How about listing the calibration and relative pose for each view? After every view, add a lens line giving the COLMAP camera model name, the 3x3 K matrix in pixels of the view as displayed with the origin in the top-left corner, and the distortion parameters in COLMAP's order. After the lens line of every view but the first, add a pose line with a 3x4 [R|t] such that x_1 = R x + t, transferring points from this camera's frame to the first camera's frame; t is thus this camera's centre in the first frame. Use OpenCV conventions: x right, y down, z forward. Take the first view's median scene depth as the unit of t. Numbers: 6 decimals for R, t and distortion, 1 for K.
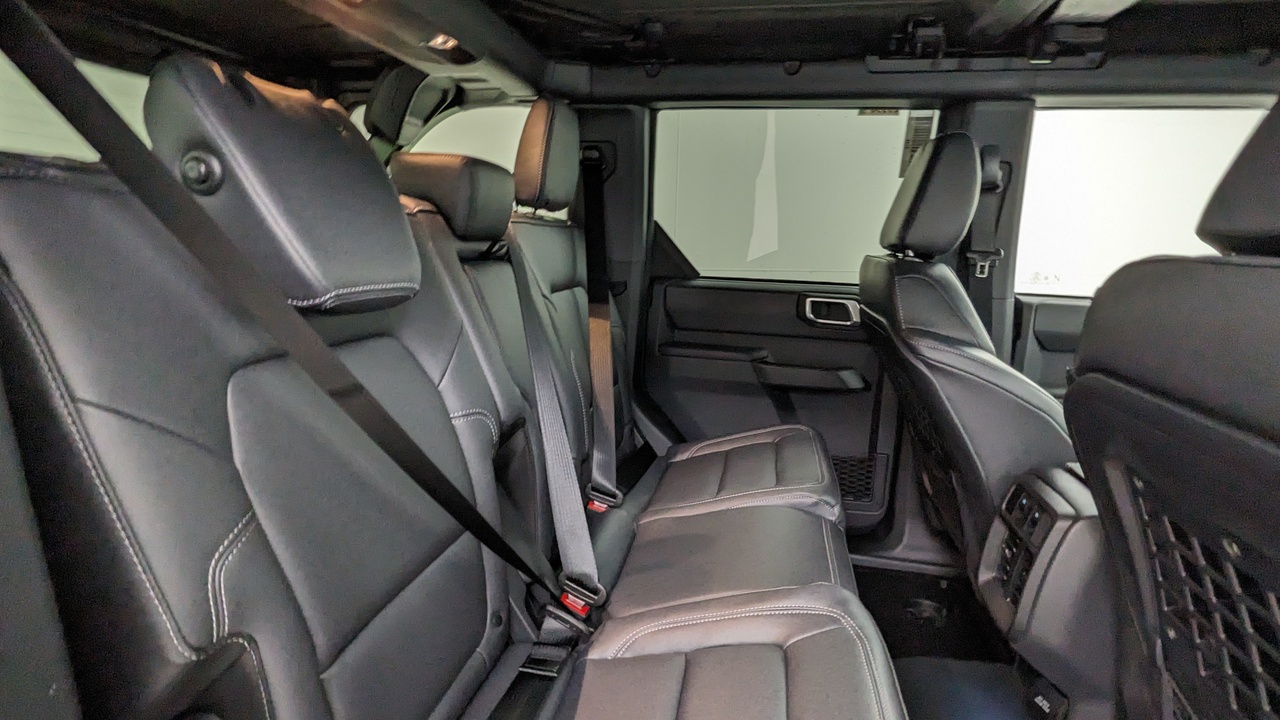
lens RADIAL K [[620.5, 0, 639.0], [0, 620.5, 363.4], [0, 0, 1]] dist [-0.000563, 0.000619]
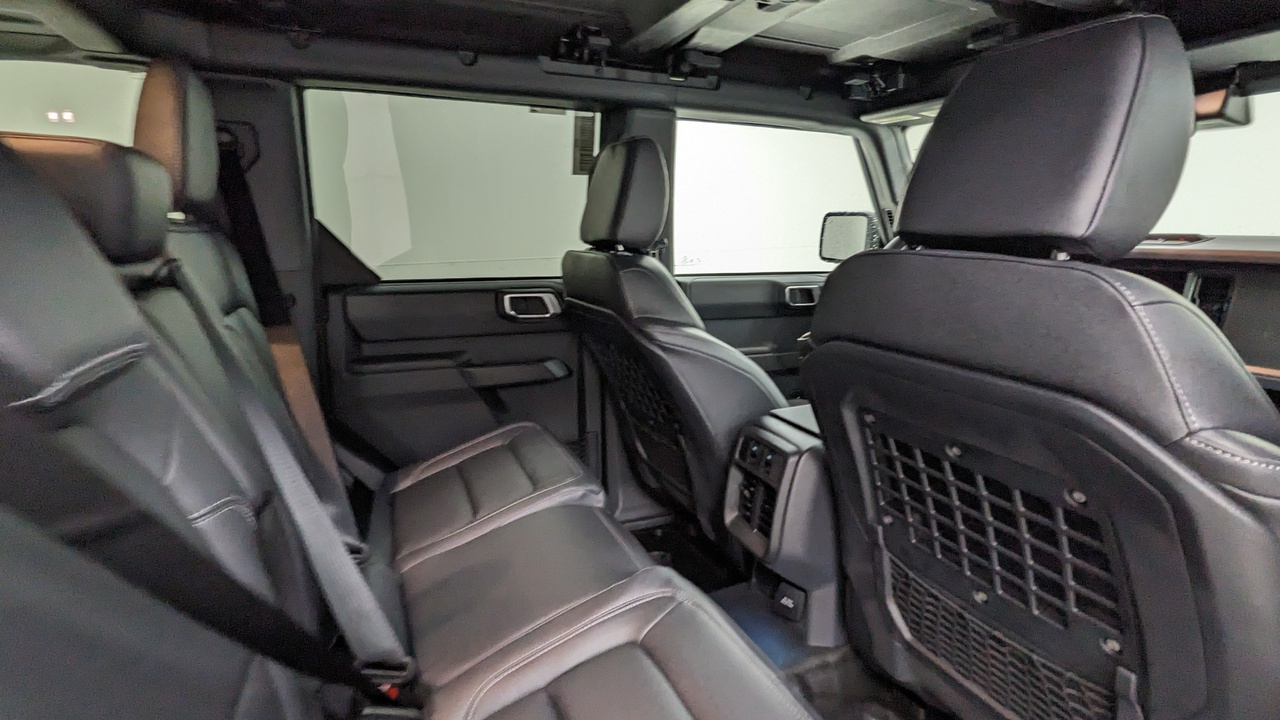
lens RADIAL K [[620.5, 0, 639.0], [0, 620.5, 363.4], [0, 0, 1]] dist [-0.000563, 0.000619]
pose [[0.817963, -0.152065, 0.554809, -0.151594], [0.141002, 0.988008, 0.062917, -0.036320], [-0.557723, 0.026765, 0.829595, 0.075567]]
